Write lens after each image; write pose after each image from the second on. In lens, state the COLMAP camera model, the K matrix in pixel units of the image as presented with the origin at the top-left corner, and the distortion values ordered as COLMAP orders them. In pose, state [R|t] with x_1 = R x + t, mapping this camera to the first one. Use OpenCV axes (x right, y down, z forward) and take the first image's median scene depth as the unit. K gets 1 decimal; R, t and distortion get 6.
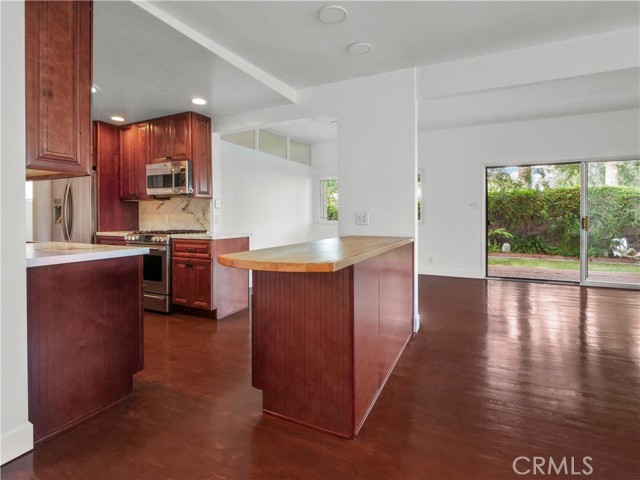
lens RADIAL K [[317.7, 0, 317.1], [0, 317.7, 218.6], [0, 0, 1]] dist [-0.001079, -0.000282]
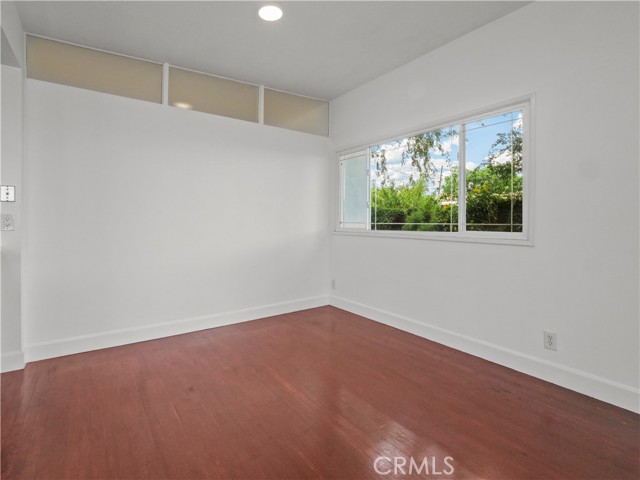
lens RADIAL K [[317.7, 0, 317.1], [0, 317.7, 218.6], [0, 0, 1]] dist [-0.001079, -0.000282]
pose [[0.886509, 0.008478, -0.462634, 0.400211], [-0.015692, 0.999808, -0.011746, -0.006582], [0.462446, 0.017672, 0.886471, 0.771343]]
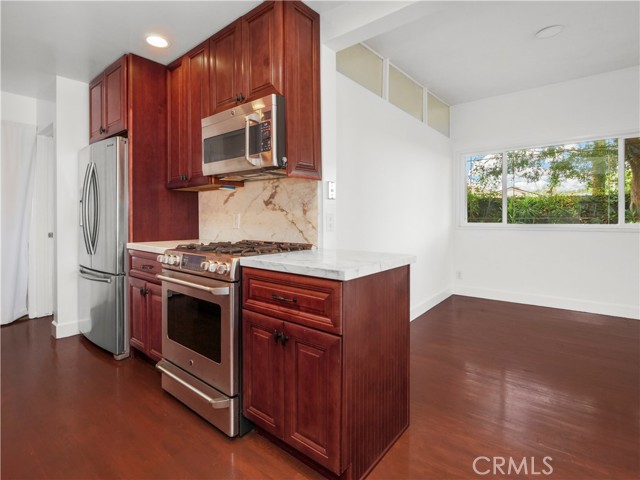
lens RADIAL K [[317.7, 0, 317.1], [0, 317.7, 218.6], [0, 0, 1]] dist [-0.001079, -0.000282]
pose [[0.971749, 0.000871, -0.236015, -0.219595], [-0.001105, 0.999999, -0.000860, -0.002153], [0.236014, 0.001097, 0.971749, 0.518216]]
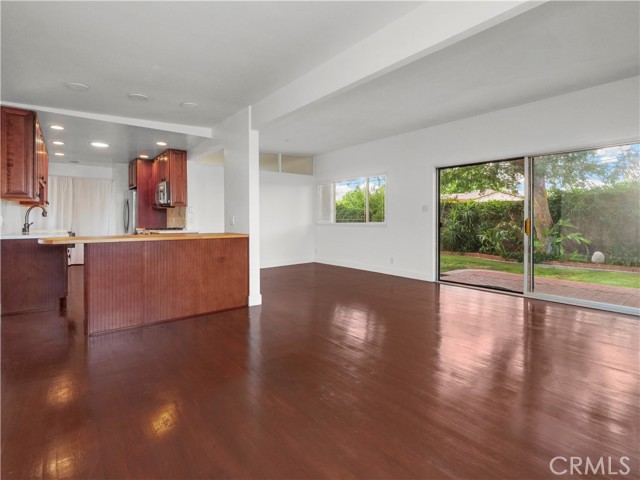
lens RADIAL K [[309.9, 0, 320.4], [0, 309.9, 217.8], [0, 0, 1]] dist [-0.000480, -0.000189]
pose [[0.909556, -0.001032, -0.415579, 0.797889], [-0.003164, 0.999951, -0.009406, 0.000870], [0.415569, 0.009870, 0.909508, -0.031835]]
